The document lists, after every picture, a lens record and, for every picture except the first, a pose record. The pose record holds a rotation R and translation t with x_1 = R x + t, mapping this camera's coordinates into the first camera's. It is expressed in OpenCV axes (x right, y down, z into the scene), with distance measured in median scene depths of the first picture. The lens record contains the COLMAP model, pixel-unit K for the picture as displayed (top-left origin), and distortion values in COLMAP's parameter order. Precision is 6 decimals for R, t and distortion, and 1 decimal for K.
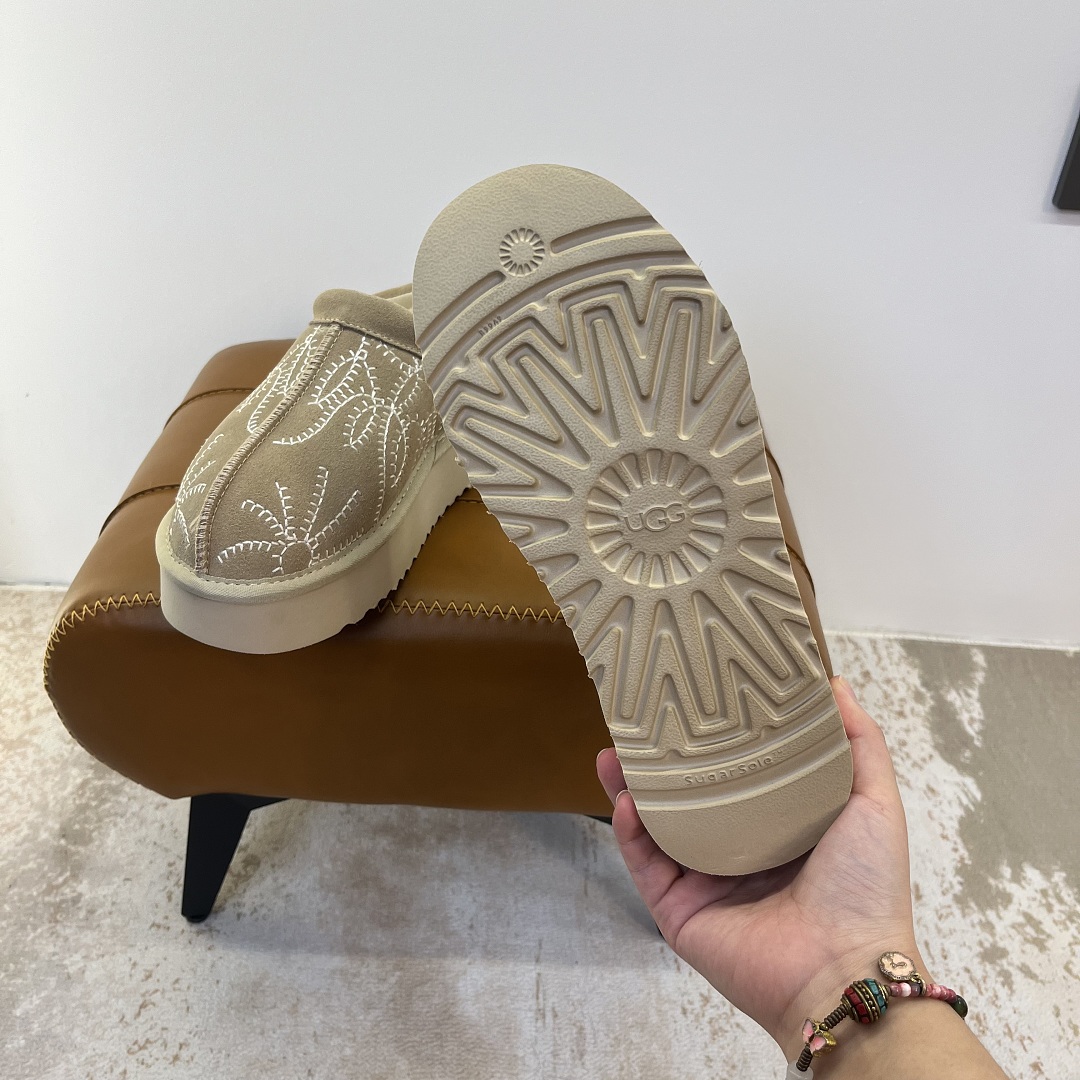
lens RADIAL K [[1093.6, 0, 542.4], [0, 1093.6, 534.6], [0, 0, 1]] dist [0.003635, 0.000000]
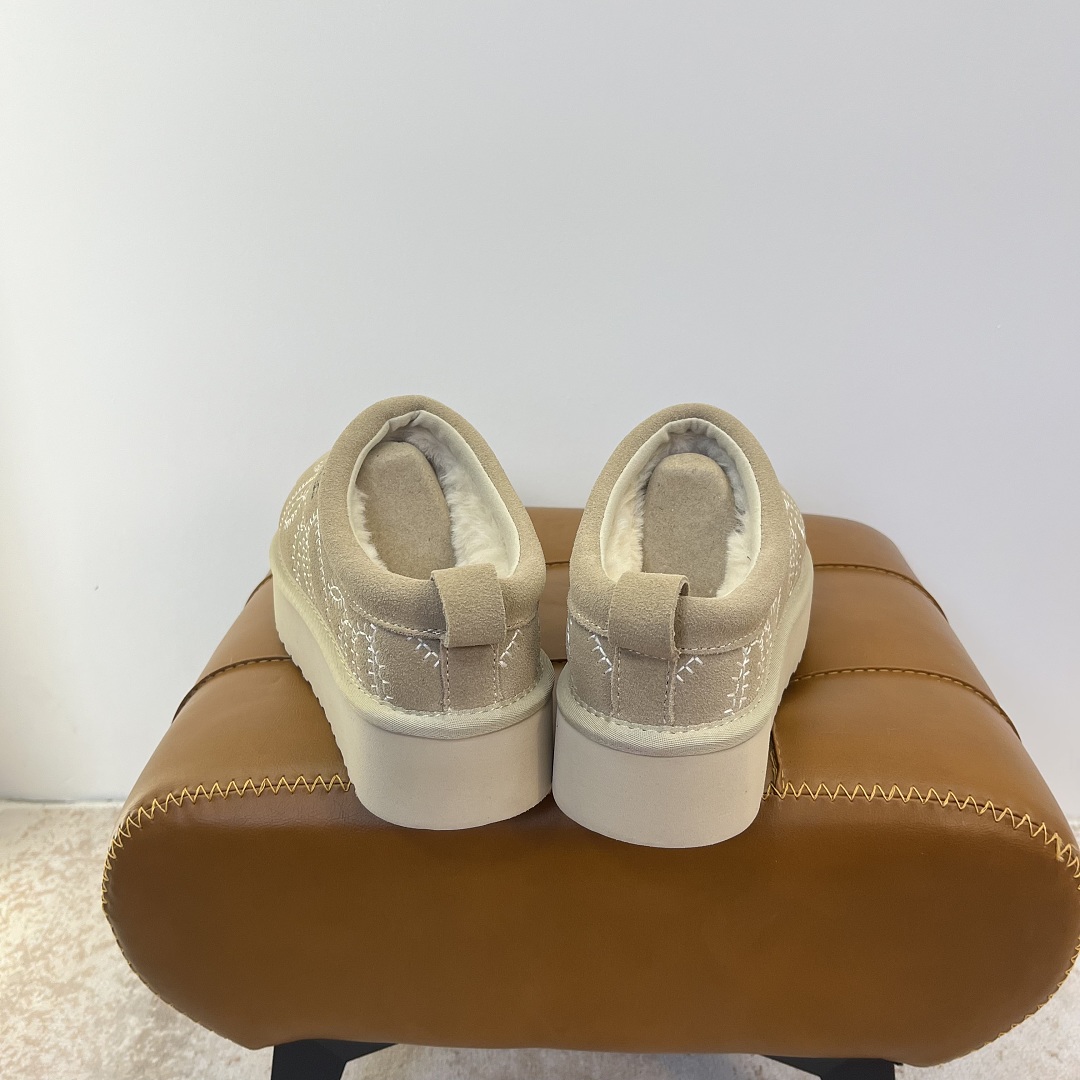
lens RADIAL K [[1093.6, 0, 543.6], [0, 1093.6, 538.5], [0, 0, 1]] dist [0.003635, 0.000000]
pose [[0.997633, -0.051653, -0.045401, -0.060744], [0.041559, 0.978832, -0.200399, 0.039561], [0.054791, 0.198038, 0.978662, 0.132352]]
